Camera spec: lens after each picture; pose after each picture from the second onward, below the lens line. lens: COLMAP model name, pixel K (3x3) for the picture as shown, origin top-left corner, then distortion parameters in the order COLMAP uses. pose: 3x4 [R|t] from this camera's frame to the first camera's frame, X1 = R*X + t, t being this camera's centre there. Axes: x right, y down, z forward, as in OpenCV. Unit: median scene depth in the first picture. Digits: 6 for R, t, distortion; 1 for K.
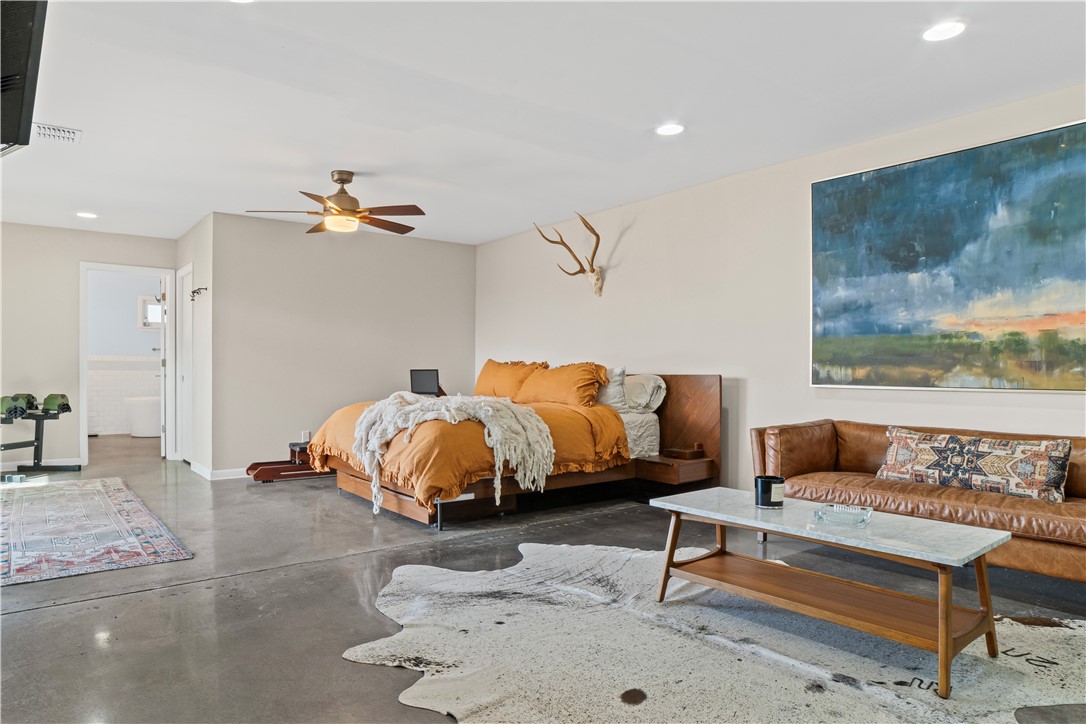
lens RADIAL K [[646.2, 0, 541.4], [0, 646.2, 372.2], [0, 0, 1]] dist [-0.042026, 0.005097]
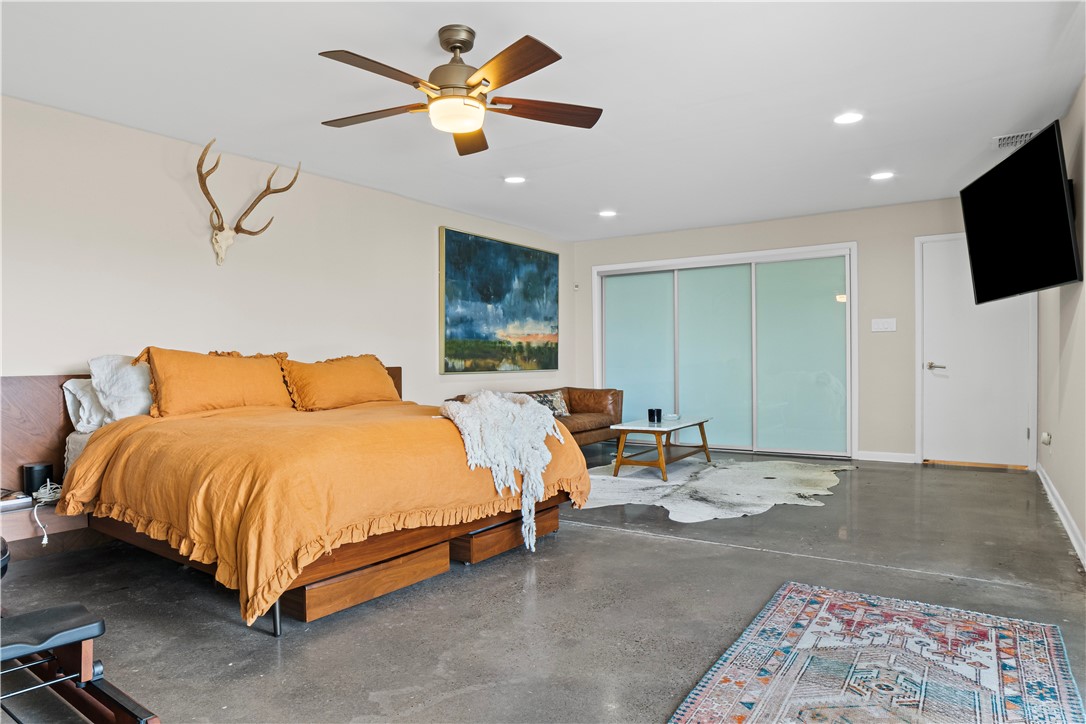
lens RADIAL K [[646.2, 0, 541.4], [0, 646.2, 372.2], [0, 0, 1]] dist [-0.042026, 0.005097]
pose [[-0.290656, -0.016984, 0.956677, -1.105856], [0.014374, 0.999652, 0.022114, -0.010319], [-0.956720, 0.020179, -0.290310, 1.362254]]
